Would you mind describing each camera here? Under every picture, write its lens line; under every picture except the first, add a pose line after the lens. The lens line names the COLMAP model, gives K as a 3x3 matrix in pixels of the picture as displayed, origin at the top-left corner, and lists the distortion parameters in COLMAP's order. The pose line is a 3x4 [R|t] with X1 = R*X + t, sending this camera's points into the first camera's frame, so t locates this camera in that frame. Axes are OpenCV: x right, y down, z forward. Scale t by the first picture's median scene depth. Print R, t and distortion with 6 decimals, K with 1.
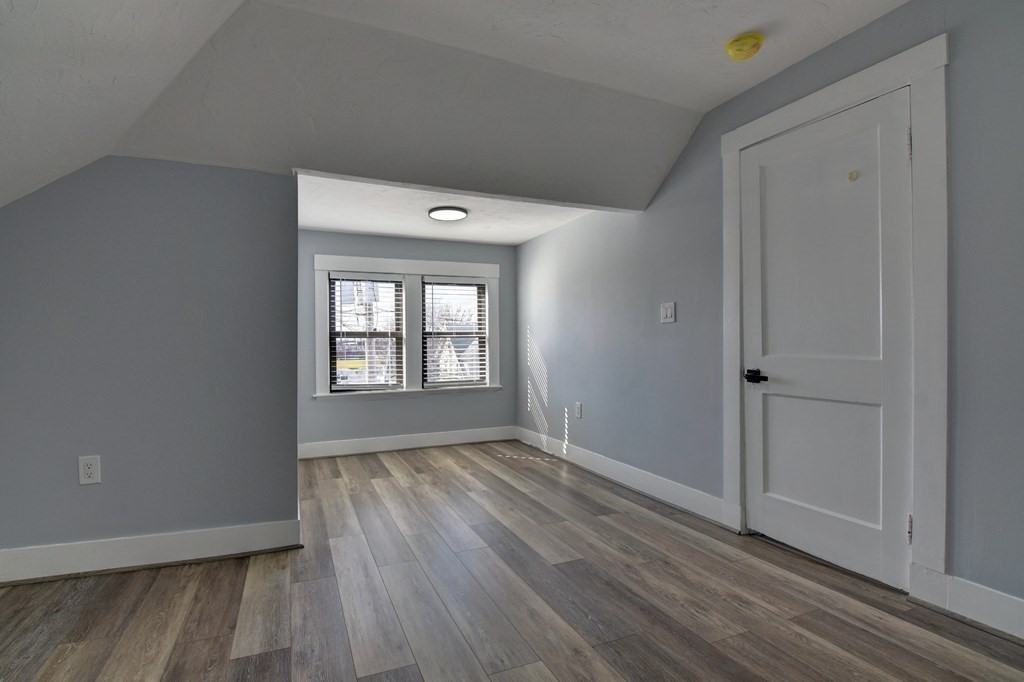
lens RADIAL K [[497.3, 0, 504.9], [0, 497.3, 340.4], [0, 0, 1]] dist [0.000724, -0.016339]
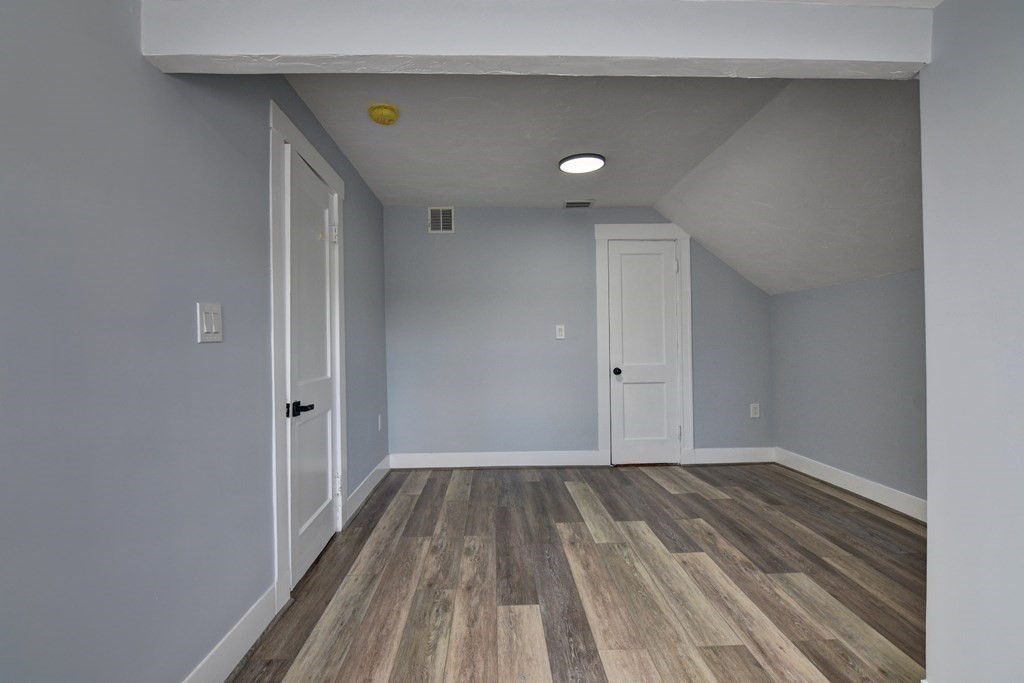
lens RADIAL K [[497.3, 0, 504.9], [0, 497.3, 340.9], [0, 0, 1]] dist [0.000724, -0.016339]
pose [[-0.927768, 0.018472, 0.372699, -0.153927], [0.016673, 0.999829, -0.008049, -0.030105], [-0.372784, -0.001253, -0.927917, 1.431361]]
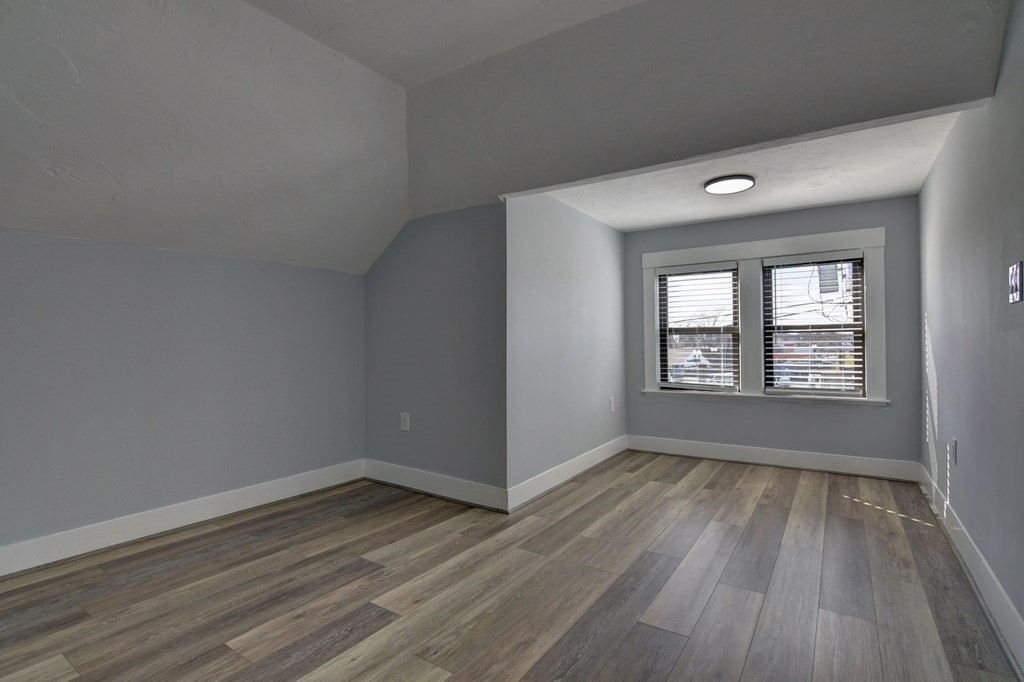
lens RADIAL K [[497.3, 0, 504.9], [0, 497.3, 340.4], [0, 0, 1]] dist [0.000724, -0.016339]
pose [[0.538765, 0.000737, -0.842456, 0.491053], [0.009298, 0.999934, 0.006822, -0.004864], [0.842405, -0.011509, 0.538723, 0.299791]]
